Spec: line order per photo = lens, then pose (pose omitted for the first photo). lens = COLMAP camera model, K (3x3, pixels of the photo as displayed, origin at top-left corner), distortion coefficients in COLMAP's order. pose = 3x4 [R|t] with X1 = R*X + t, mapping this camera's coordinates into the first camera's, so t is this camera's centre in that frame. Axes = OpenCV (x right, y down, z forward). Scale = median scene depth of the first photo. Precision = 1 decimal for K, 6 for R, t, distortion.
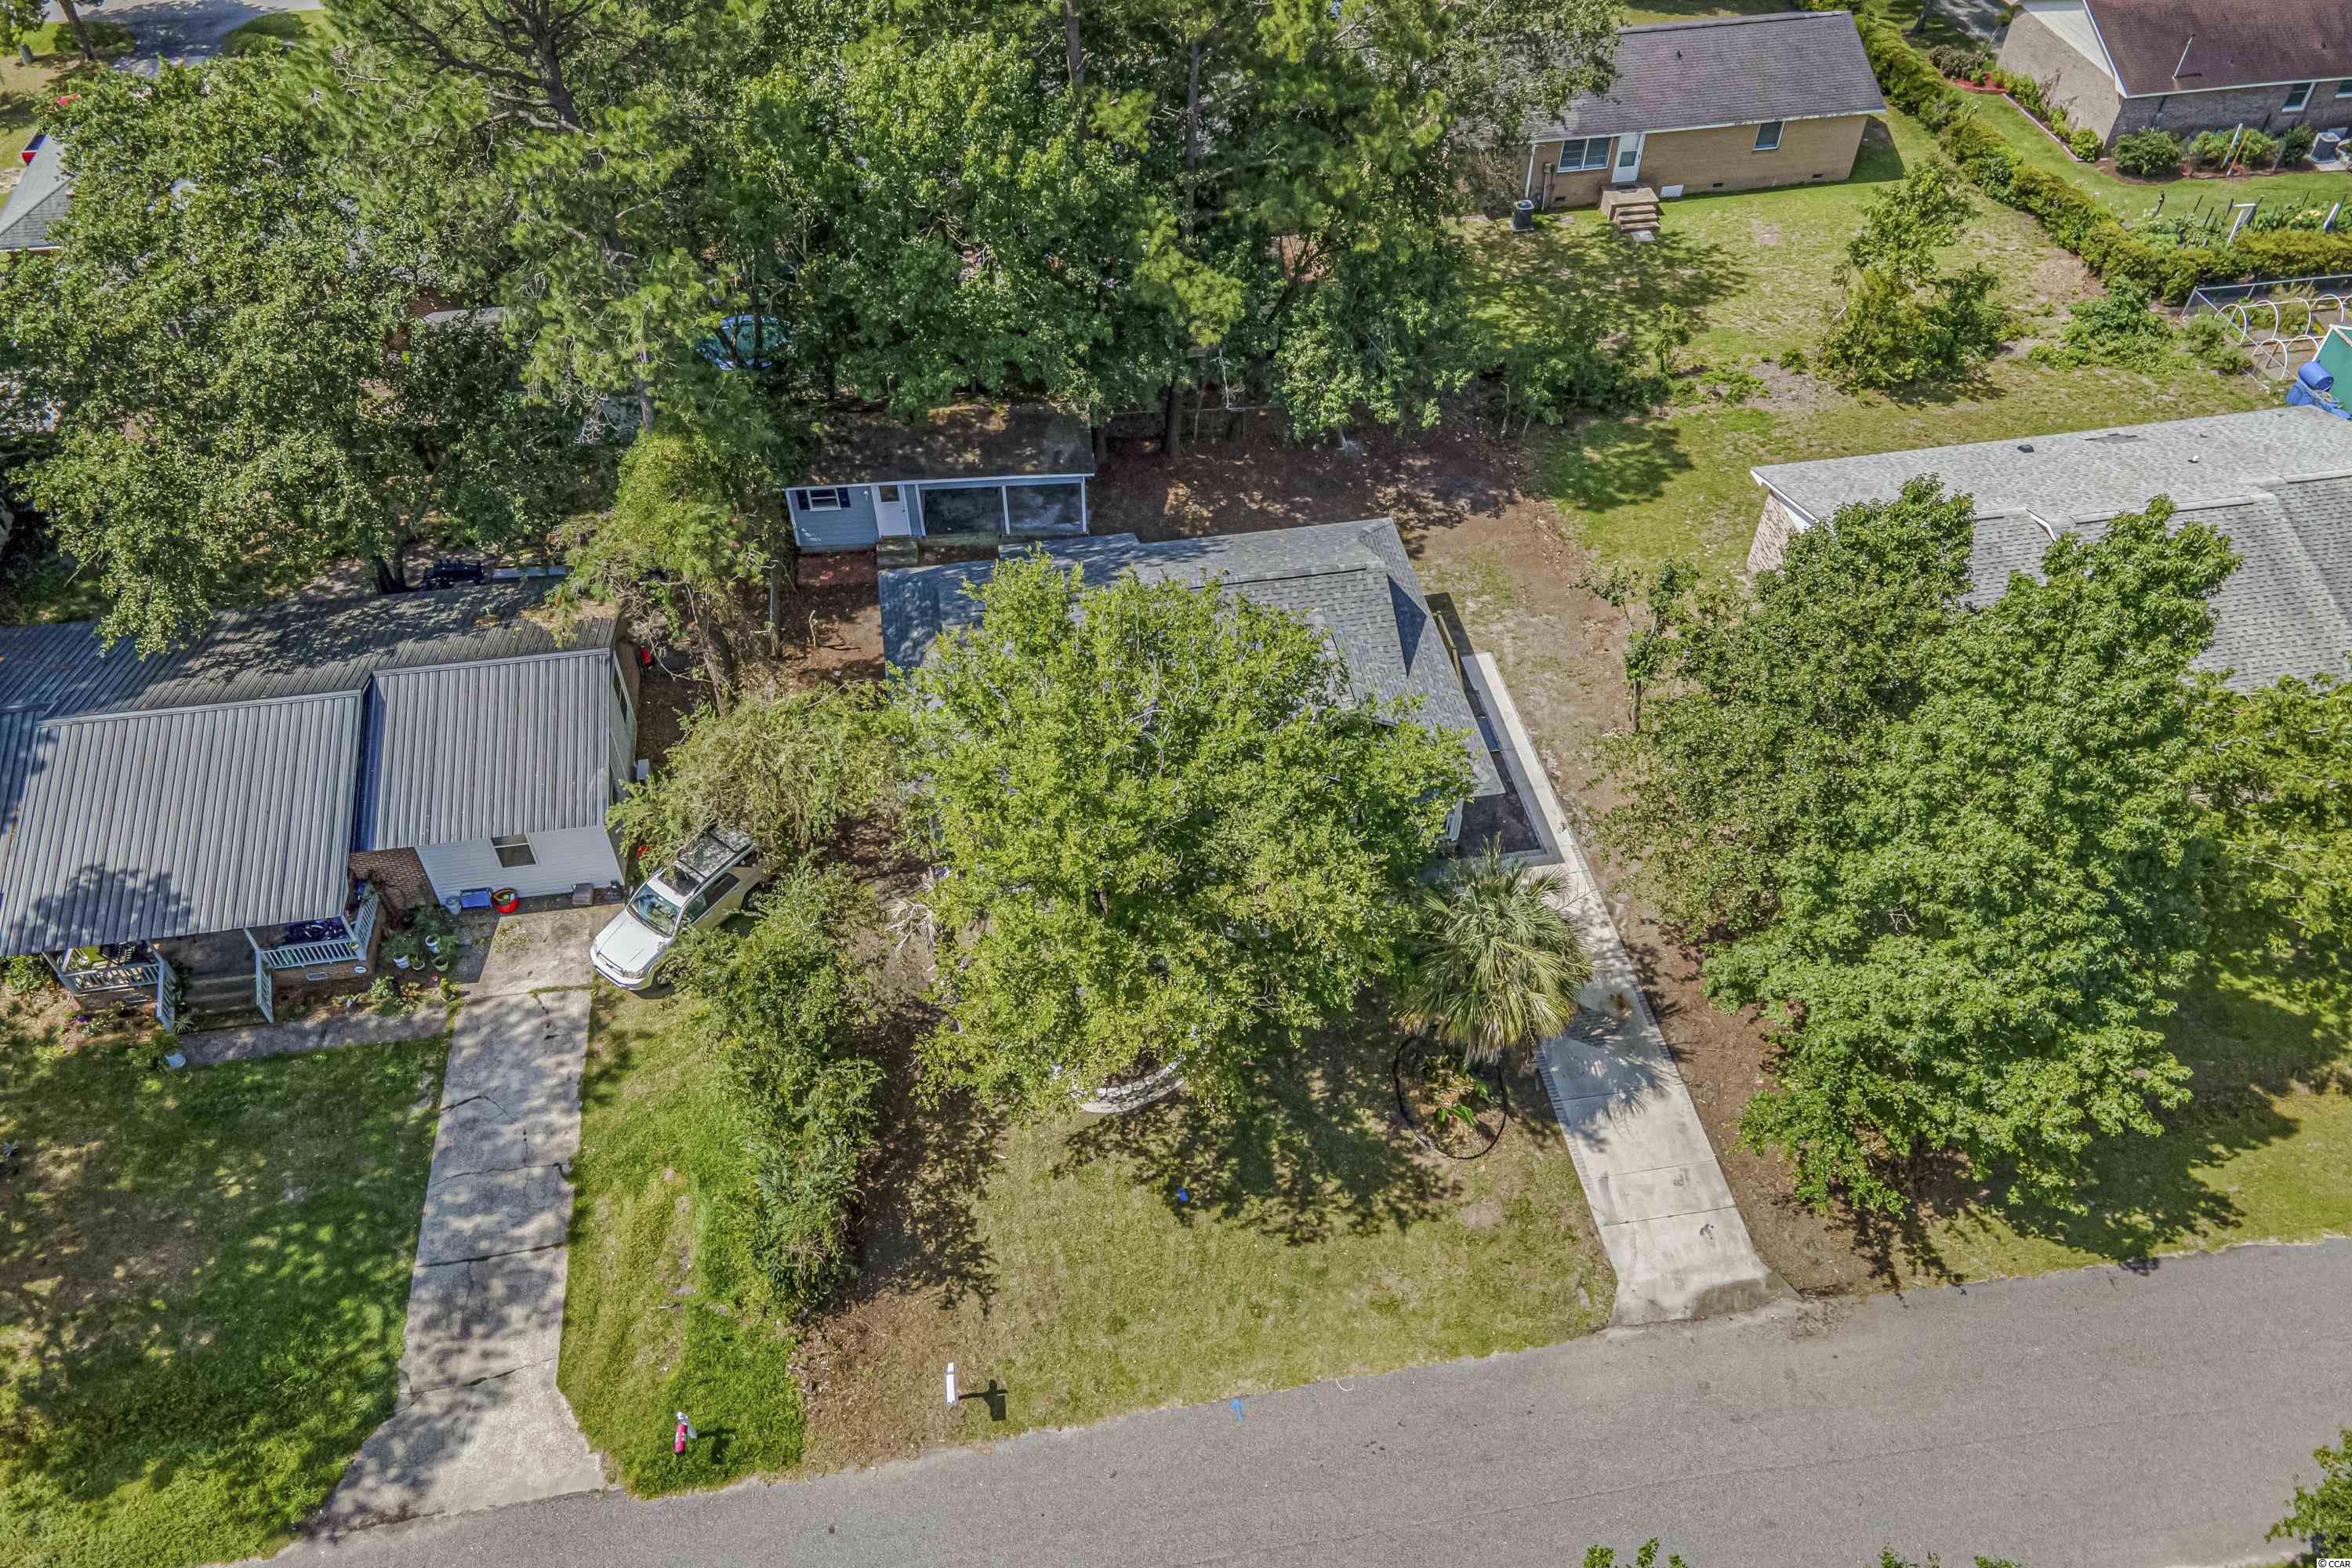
lens RADIAL K [[1650.6, 0, 1159.2], [0, 1650.6, 780.3], [0, 0, 1]] dist [0.012943, 0.027980]
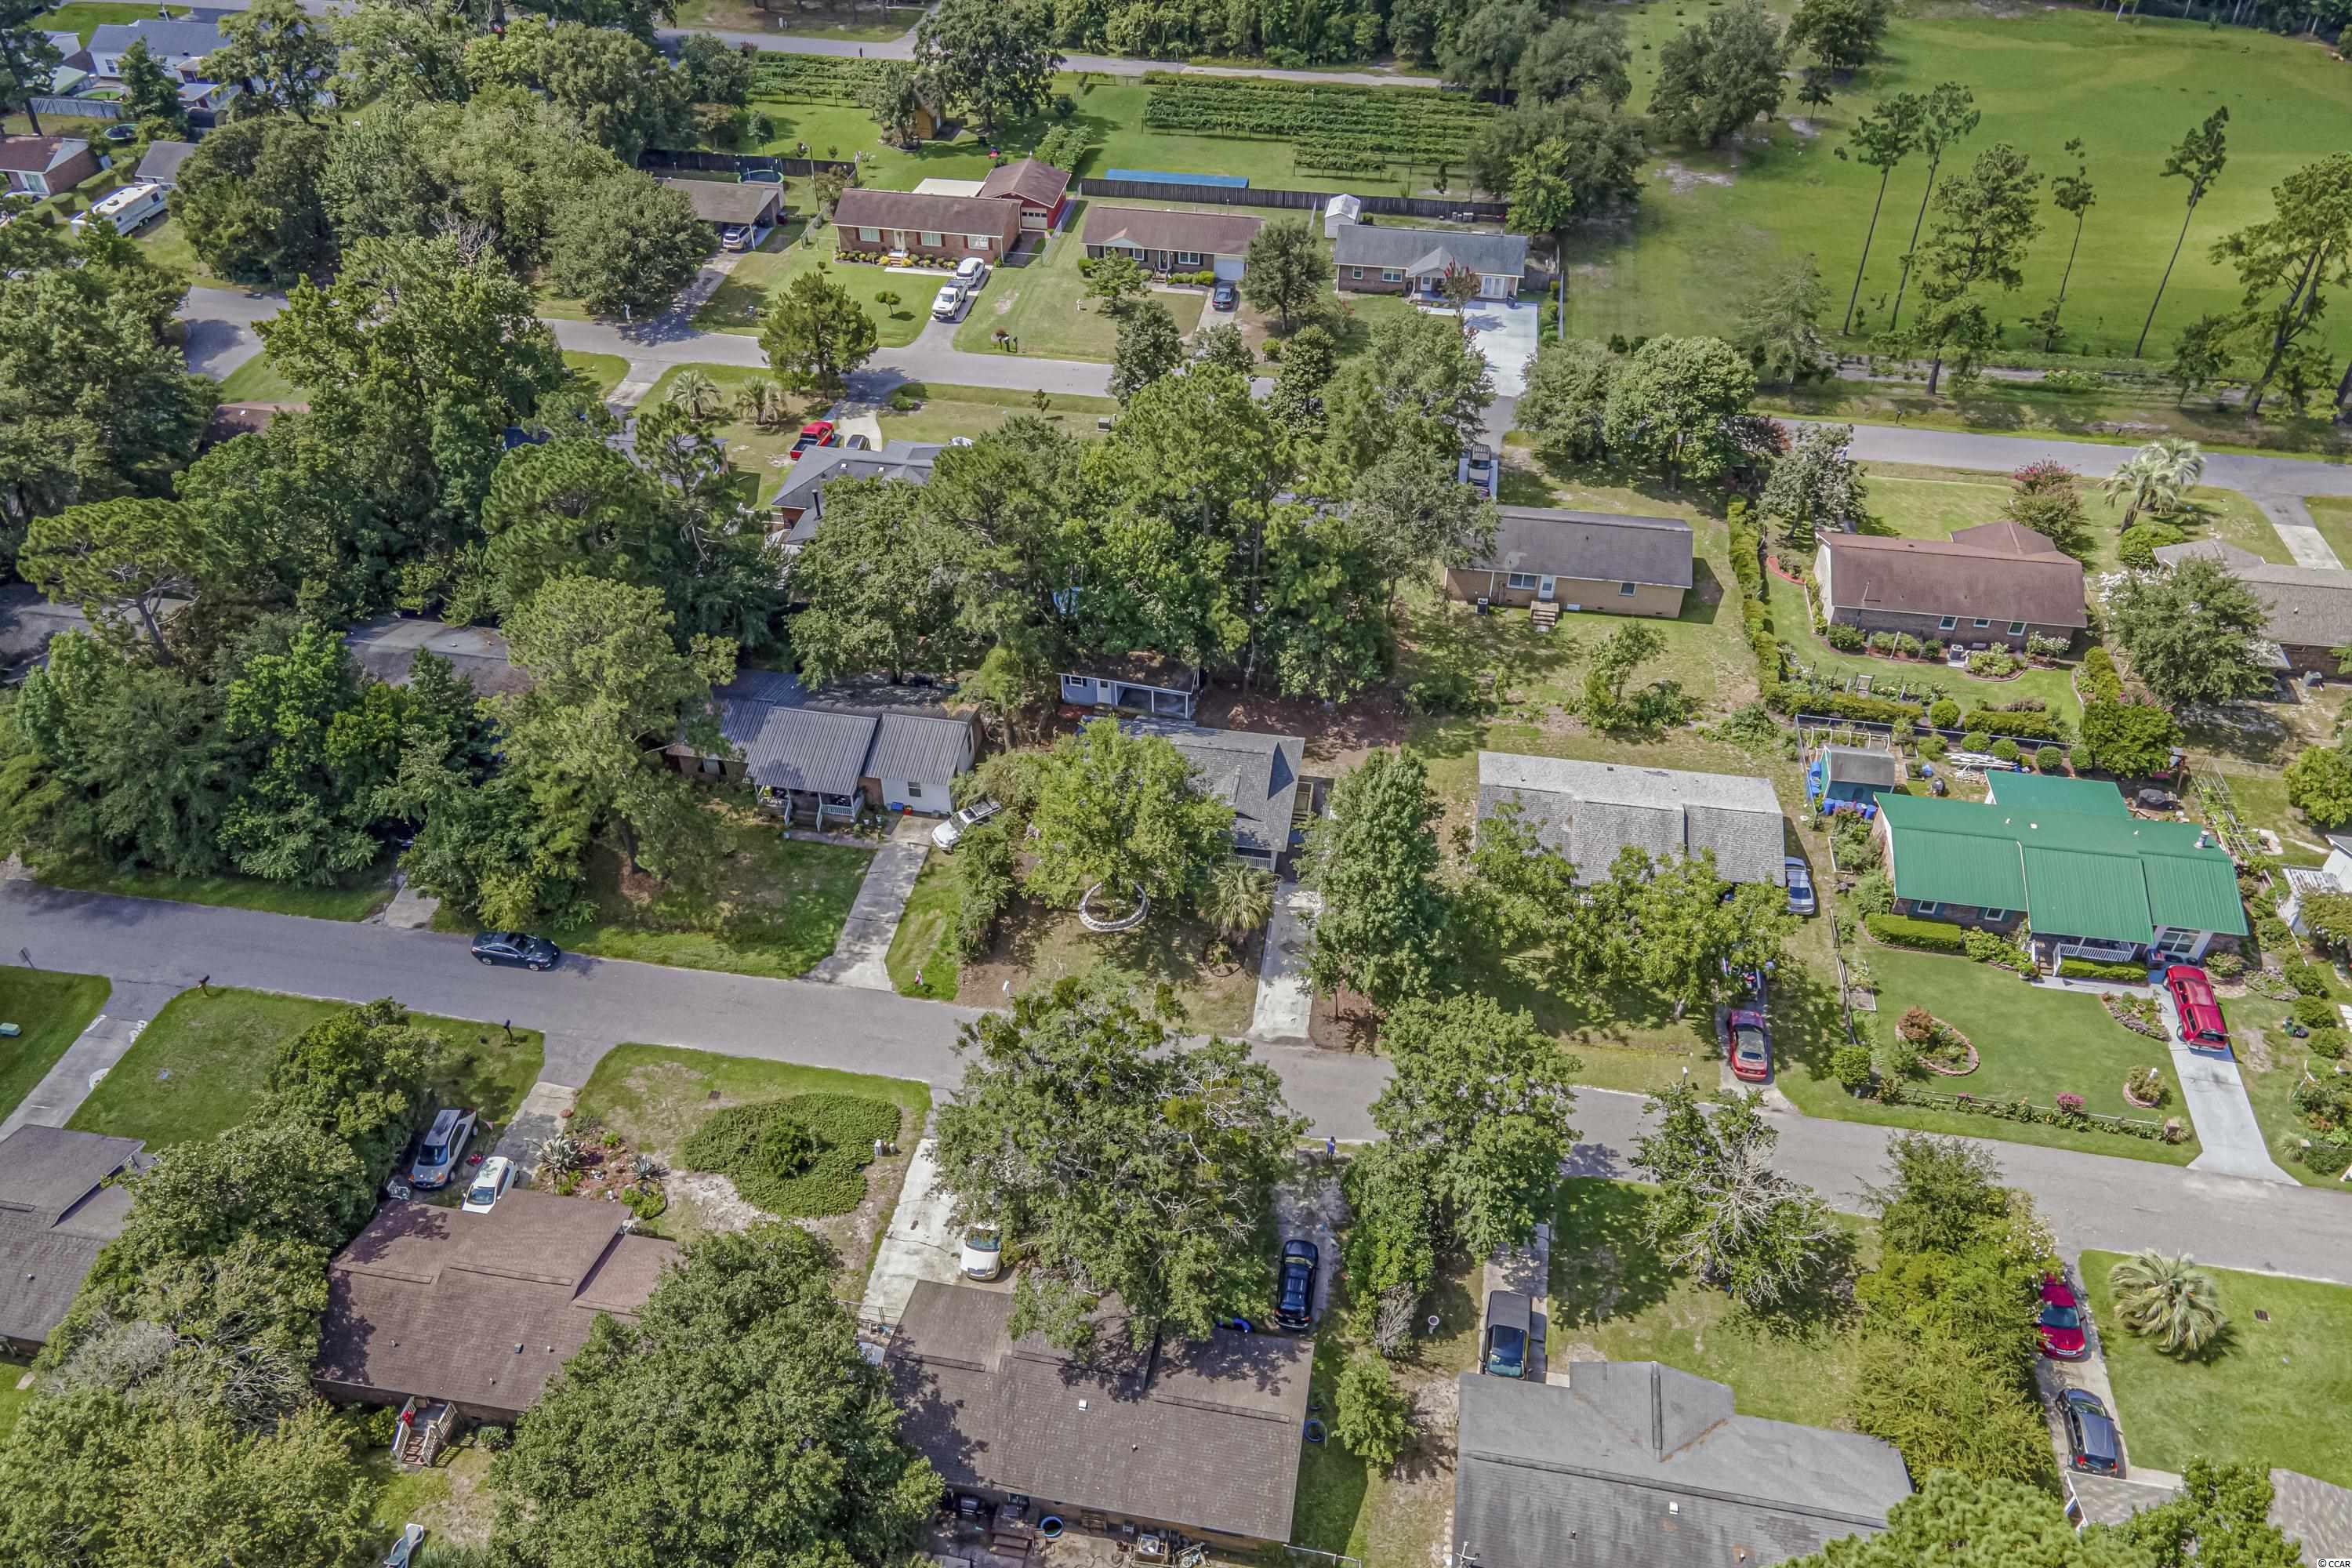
lens RADIAL K [[1650.6, 0, 1172.6], [0, 1650.6, 892.1], [0, 0, 1]] dist [0.012943, 0.027980]
pose [[0.945648, 0.223770, -0.235958, 0.666776], [-0.234565, 0.971927, -0.018343, 0.156350], [0.225229, 0.072694, 0.971590, -1.474110]]
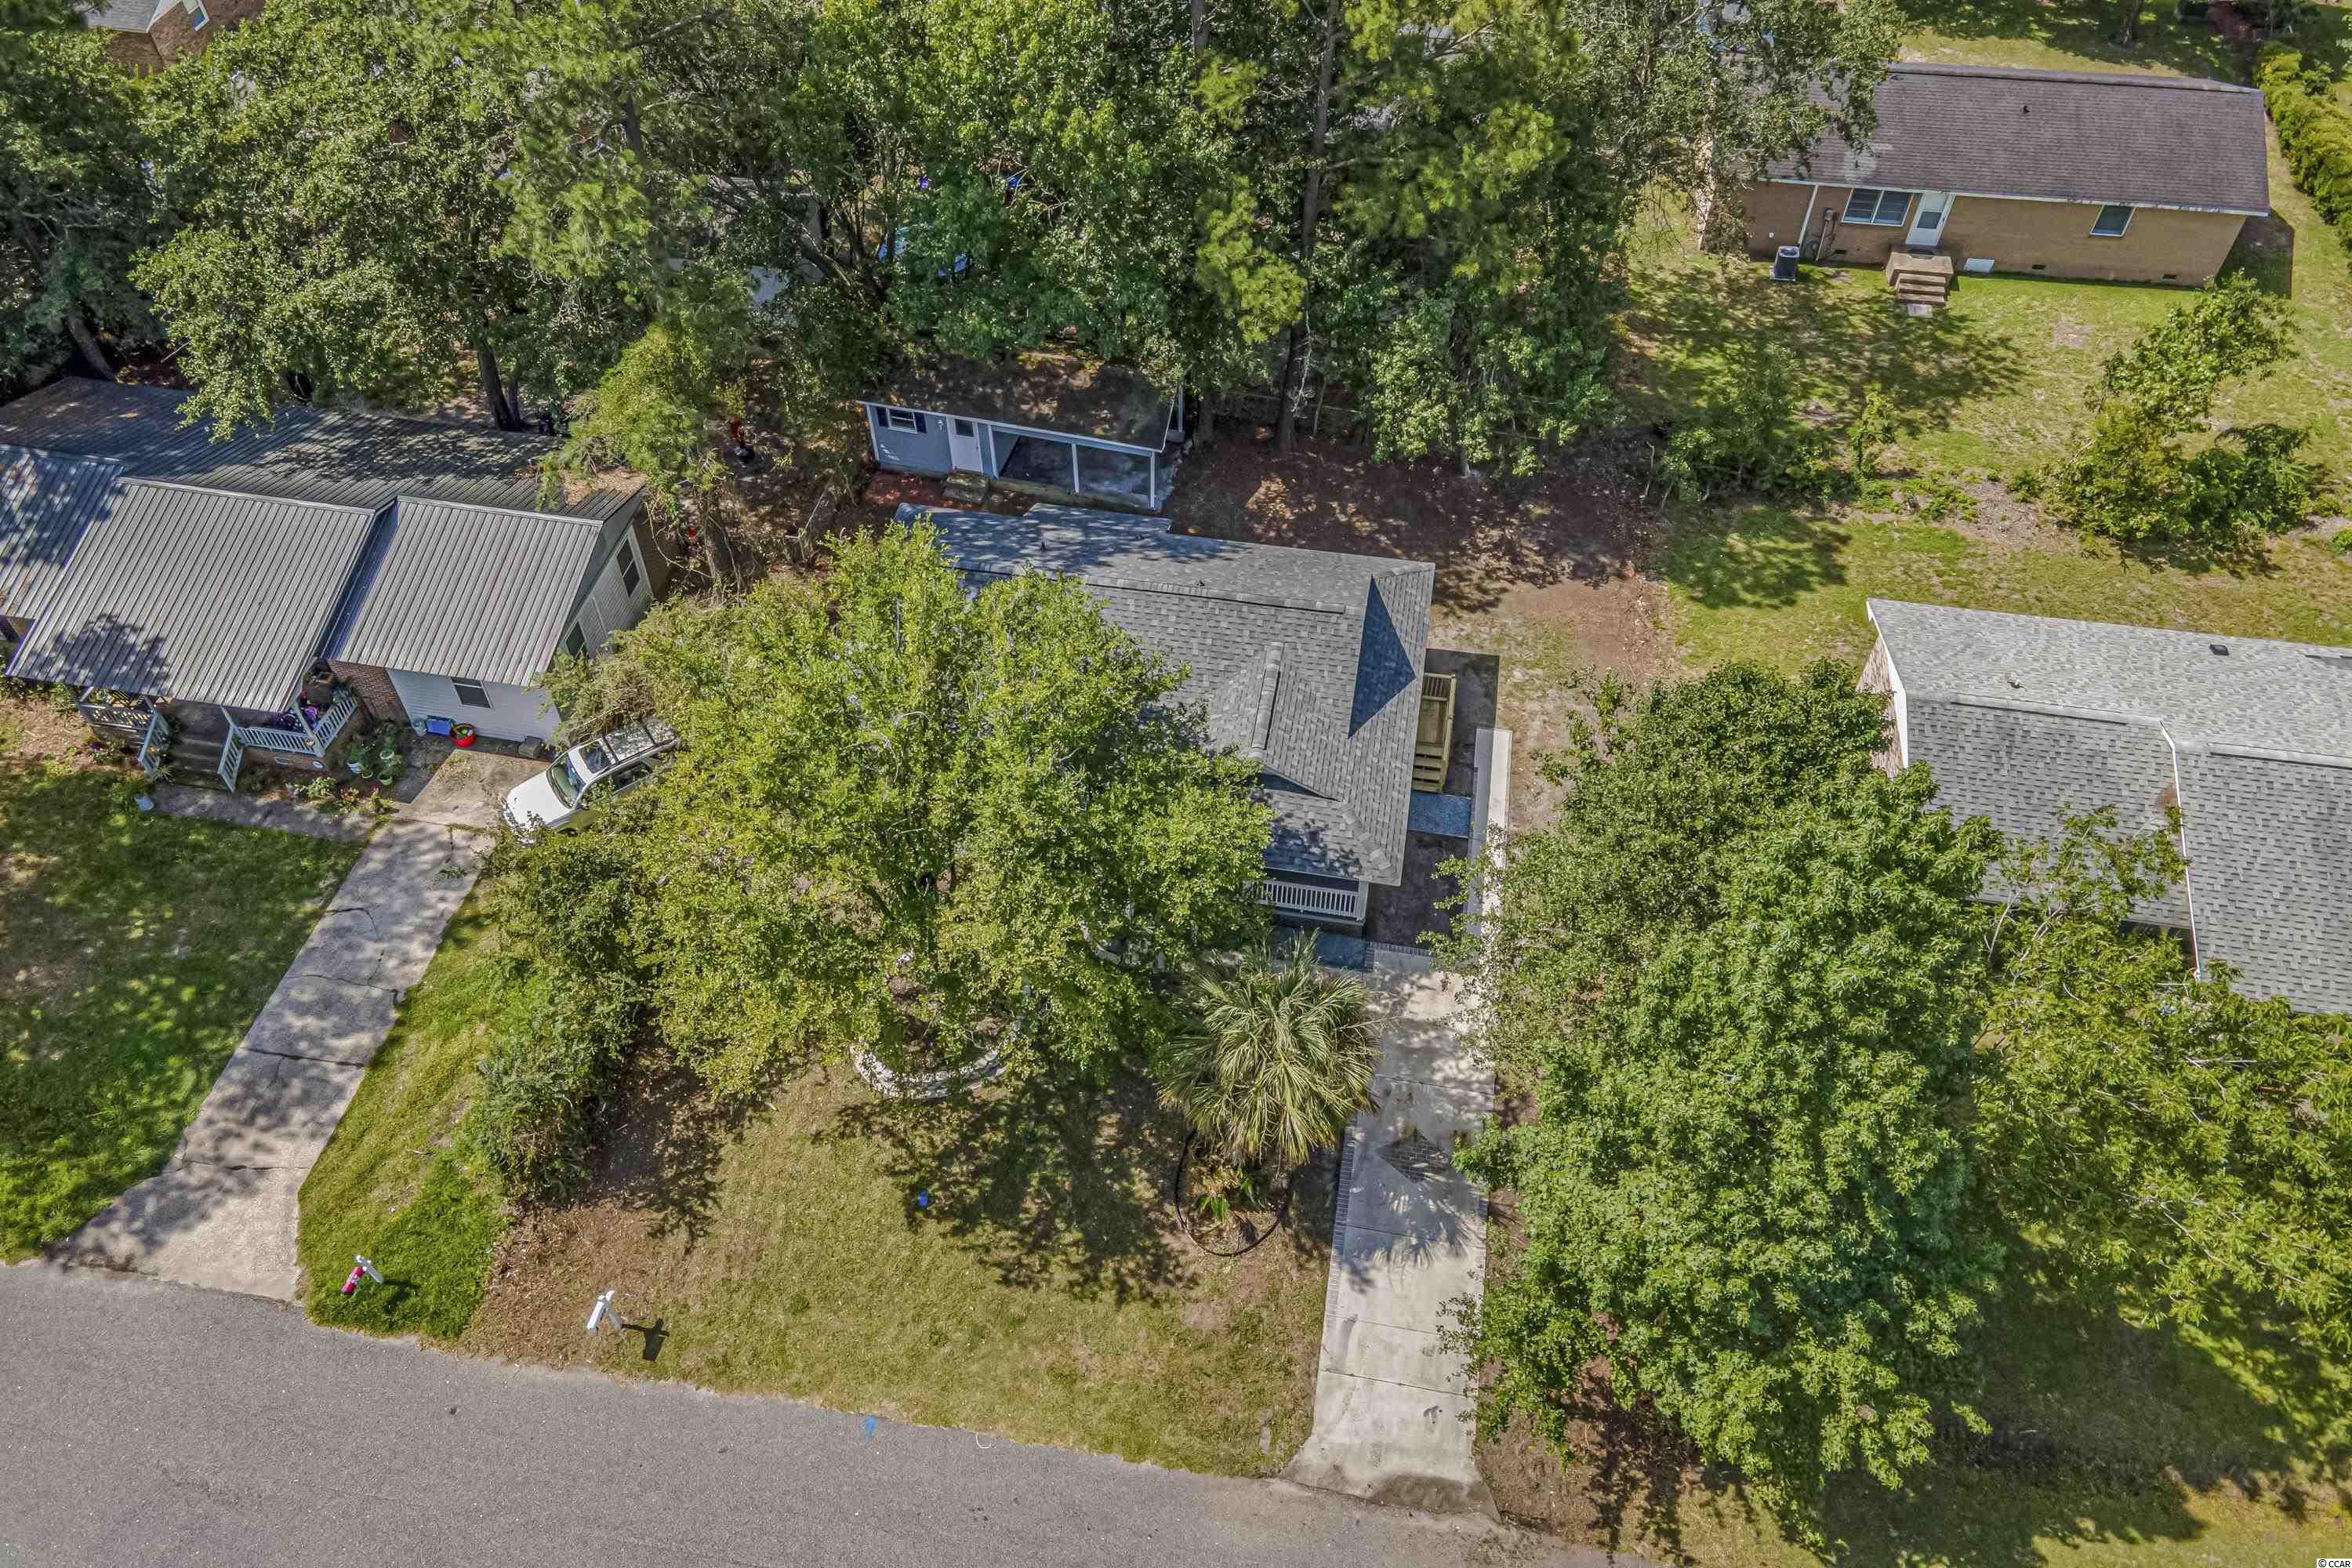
lens RADIAL K [[1650.6, 0, 1180.0], [0, 1650.6, 768.4], [0, 0, 1]] dist [0.012943, 0.027980]
pose [[0.943403, 0.247539, -0.220715, 0.289879], [-0.240087, 0.968870, 0.060414, -0.084600], [0.228799, -0.004004, 0.973466, 0.081753]]
